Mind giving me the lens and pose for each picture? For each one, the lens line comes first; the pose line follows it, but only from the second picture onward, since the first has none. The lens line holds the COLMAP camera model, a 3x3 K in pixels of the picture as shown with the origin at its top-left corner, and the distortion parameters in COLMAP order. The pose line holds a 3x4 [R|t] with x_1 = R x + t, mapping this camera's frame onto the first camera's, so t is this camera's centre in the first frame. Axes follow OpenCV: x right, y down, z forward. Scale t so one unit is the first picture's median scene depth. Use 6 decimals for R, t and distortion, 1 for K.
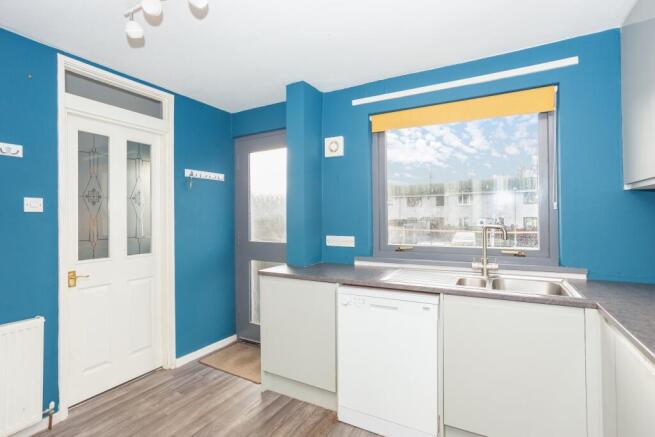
lens RADIAL K [[323.9, 0, 327.7], [0, 323.9, 212.8], [0, 0, 1]] dist [-0.018186, 0.012254]
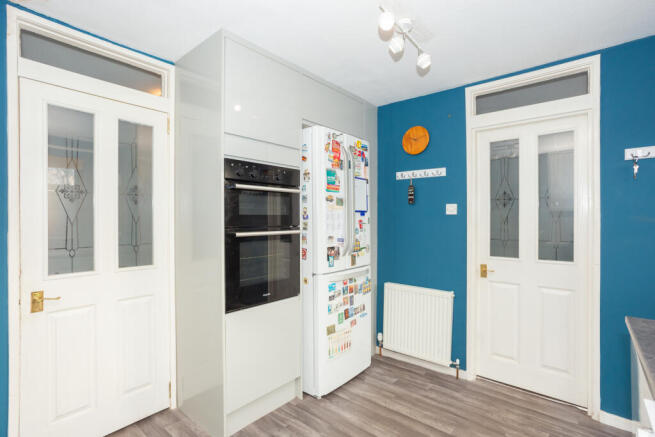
lens RADIAL K [[323.9, 0, 330.8], [0, 323.9, 221.7], [0, 0, 1]] dist [-0.018186, 0.012254]
pose [[-0.200138, 0.007370, -0.979740, 0.467663], [0.006031, 0.999962, 0.006290, 0.015467], [0.979749, -0.004650, -0.200175, 0.675429]]
